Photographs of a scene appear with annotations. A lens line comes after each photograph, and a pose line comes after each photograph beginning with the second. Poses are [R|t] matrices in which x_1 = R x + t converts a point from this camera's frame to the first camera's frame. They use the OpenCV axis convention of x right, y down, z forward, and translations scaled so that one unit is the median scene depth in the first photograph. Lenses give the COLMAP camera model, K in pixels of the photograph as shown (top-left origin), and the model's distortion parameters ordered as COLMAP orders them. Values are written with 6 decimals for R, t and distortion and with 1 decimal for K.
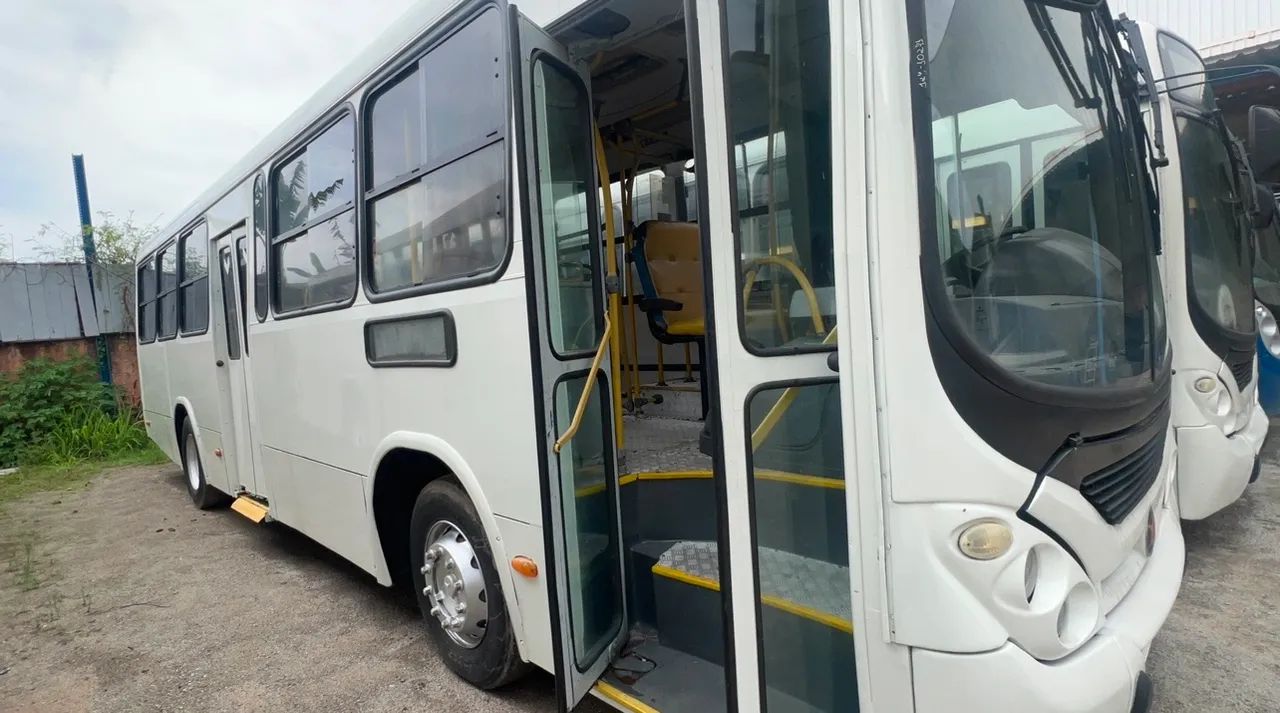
lens RADIAL K [[704.1, 0, 640.0], [0, 704.1, 356.5], [0, 0, 1]] dist [0.002693, 0.000631]
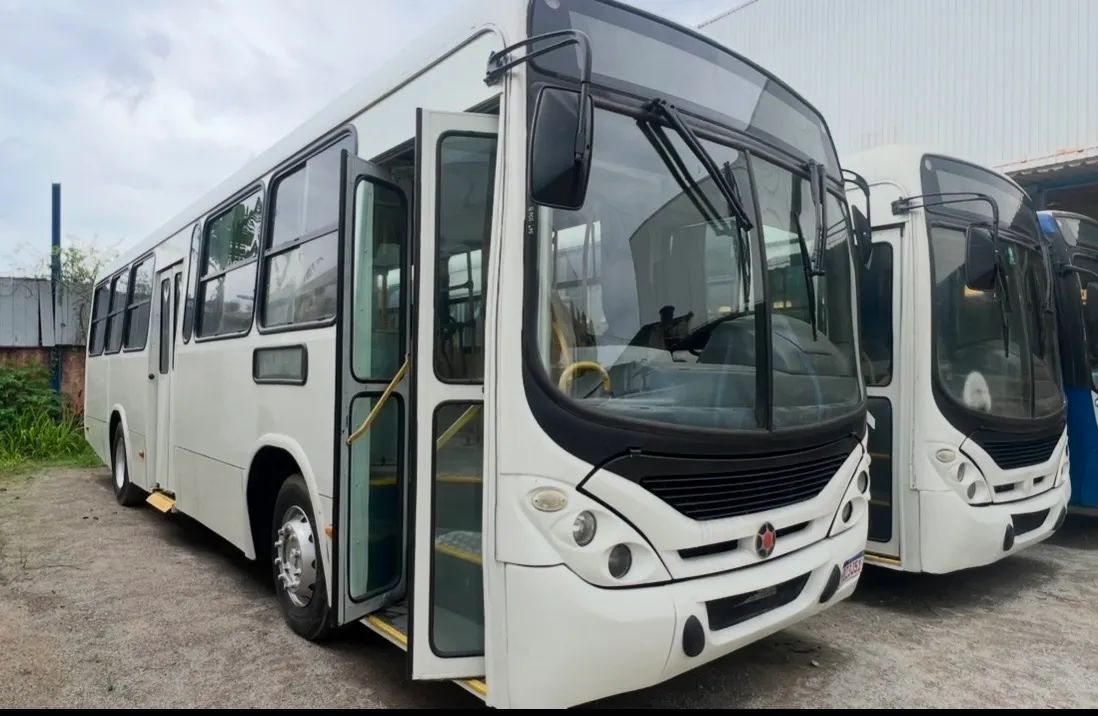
lens RADIAL K [[795.2, 0, 549.0], [0, 795.2, 358.0], [0, 0, 1]] dist [0.005439, 0.004360]
pose [[0.992749, 0.074771, -0.094118, 0.197820], [-0.081240, 0.994448, -0.066889, 0.015348], [0.088594, 0.074050, 0.993311, -0.280722]]
